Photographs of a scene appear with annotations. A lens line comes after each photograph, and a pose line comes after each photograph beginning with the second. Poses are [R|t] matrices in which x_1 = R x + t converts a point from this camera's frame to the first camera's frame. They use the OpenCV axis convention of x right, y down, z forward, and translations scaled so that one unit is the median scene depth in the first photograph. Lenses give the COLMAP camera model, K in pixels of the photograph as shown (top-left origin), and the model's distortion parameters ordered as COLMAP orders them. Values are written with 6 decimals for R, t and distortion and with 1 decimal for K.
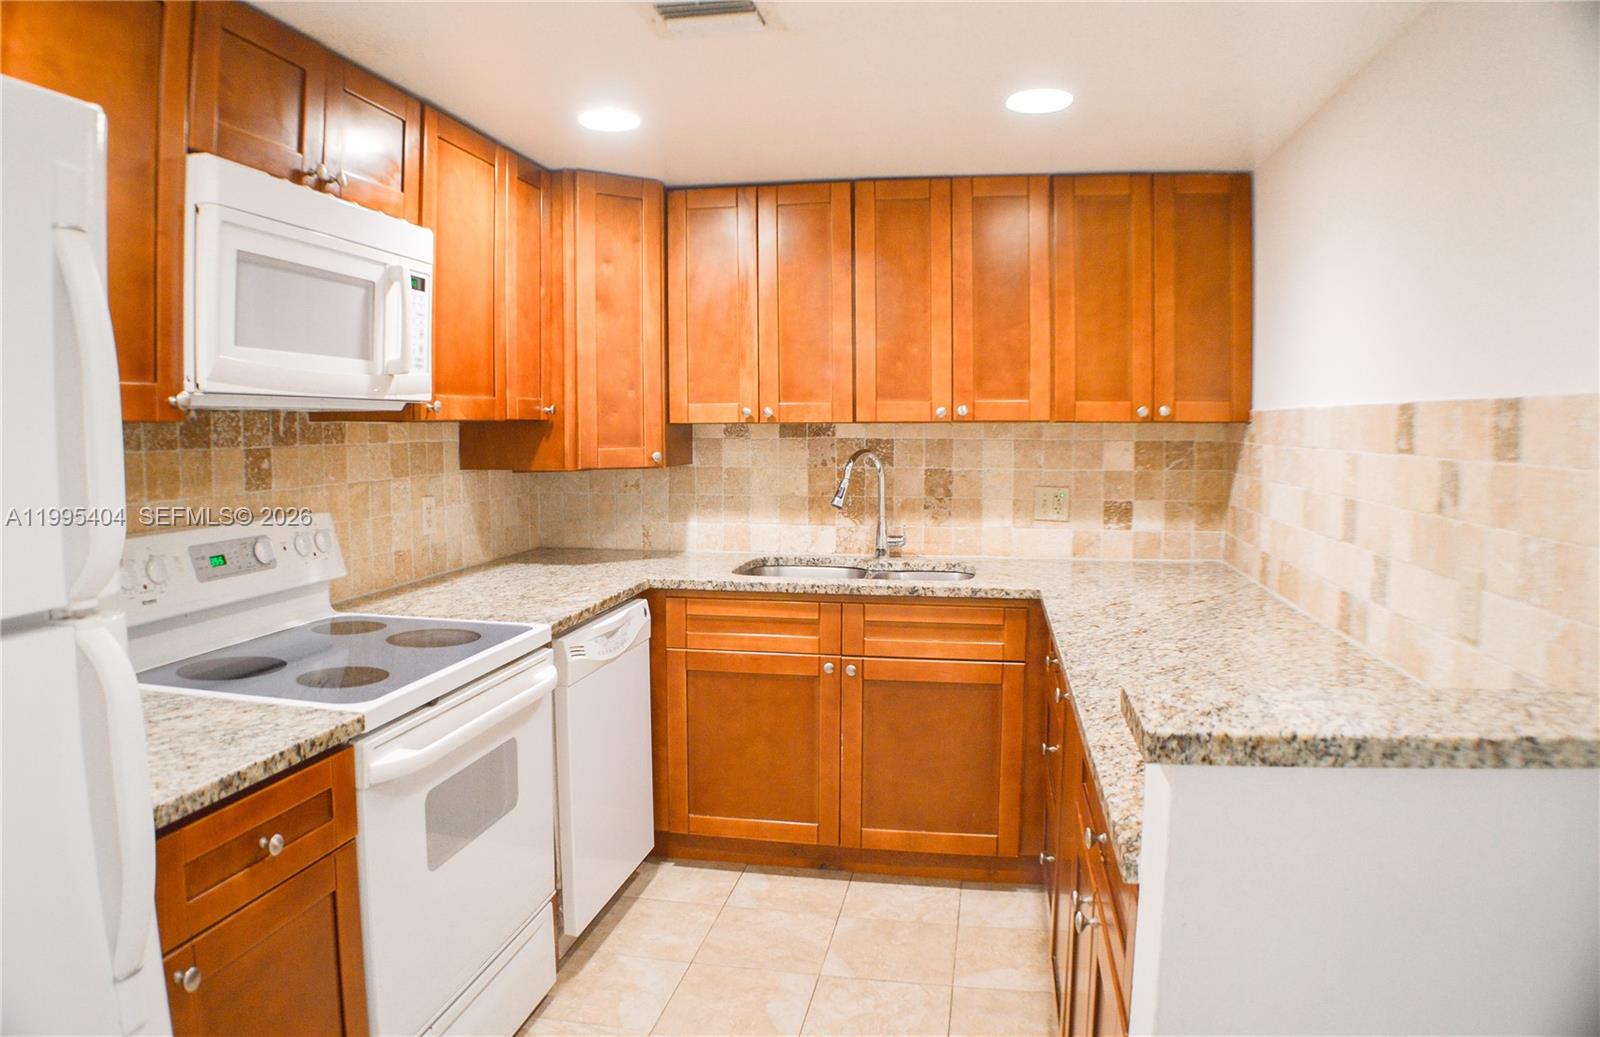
lens RADIAL K [[1069.6, 0, 801.9], [0, 1069.6, 491.7], [0, 0, 1]] dist [-0.156873, 0.038817]
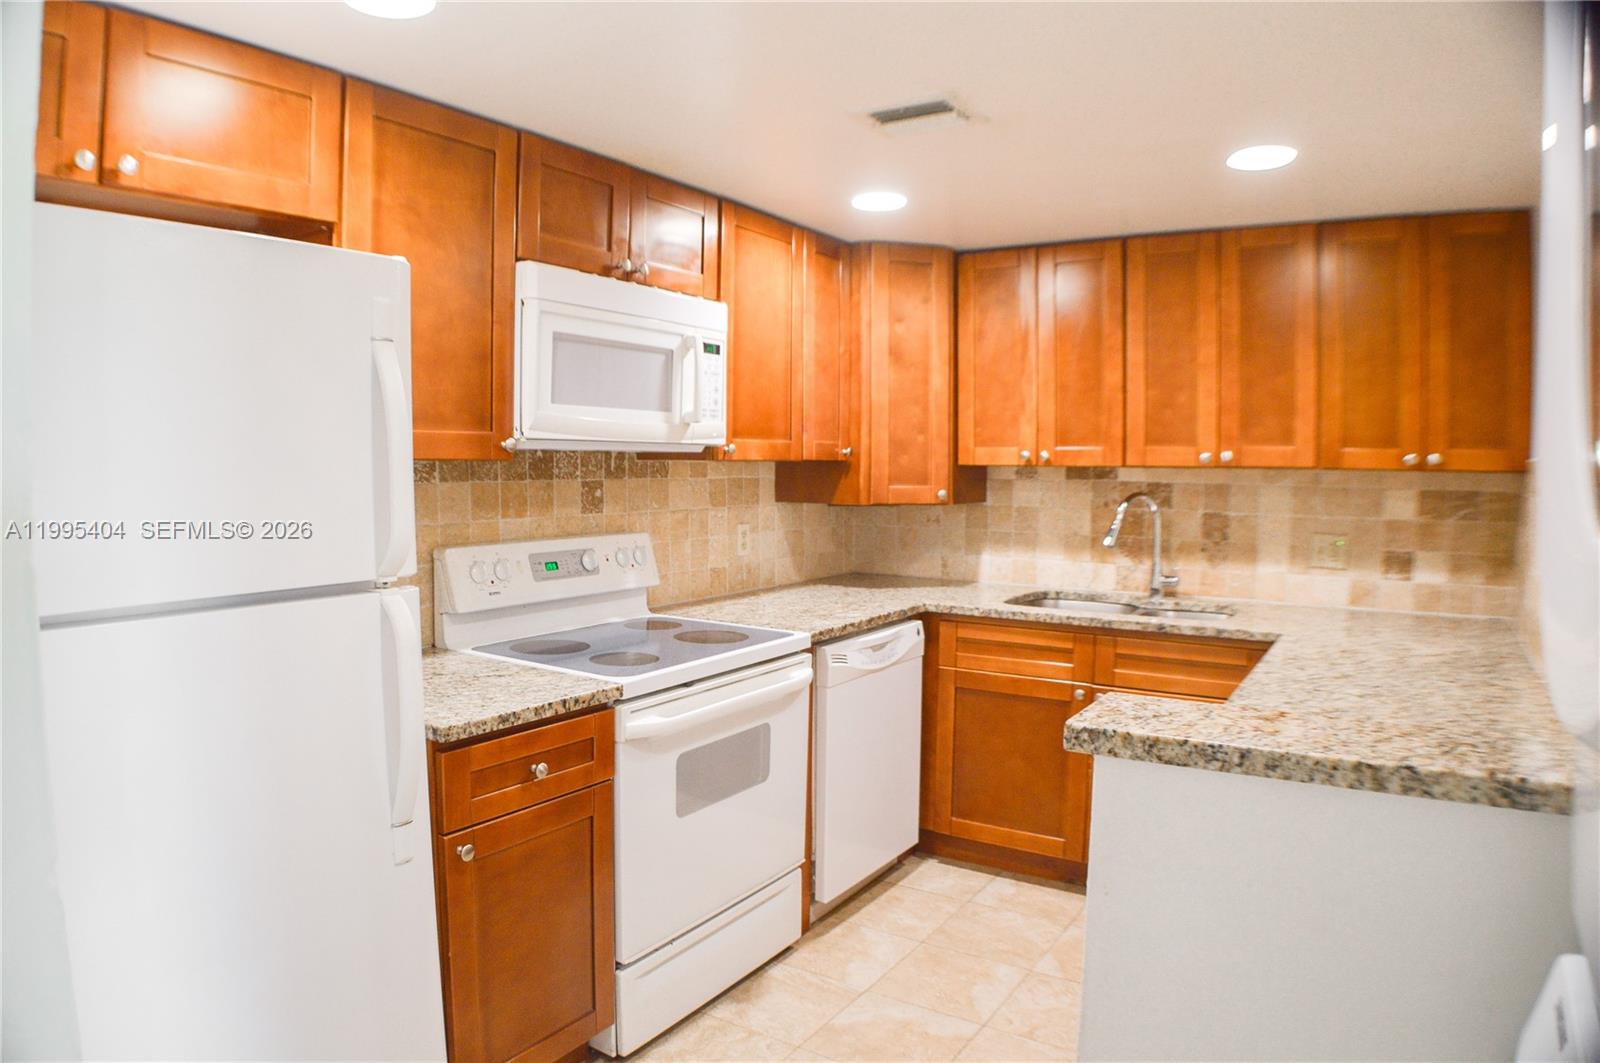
lens RADIAL K [[1066.9, 0, 800.0], [0, 1066.9, 531.5], [0, 0, 1]] dist [-0.164926, 0.041968]
pose [[0.919854, 0.032837, -0.390885, 0.204207], [-0.032376, 0.999446, 0.007769, 0.002109], [0.390923, 0.005509, 0.920407, -0.101369]]
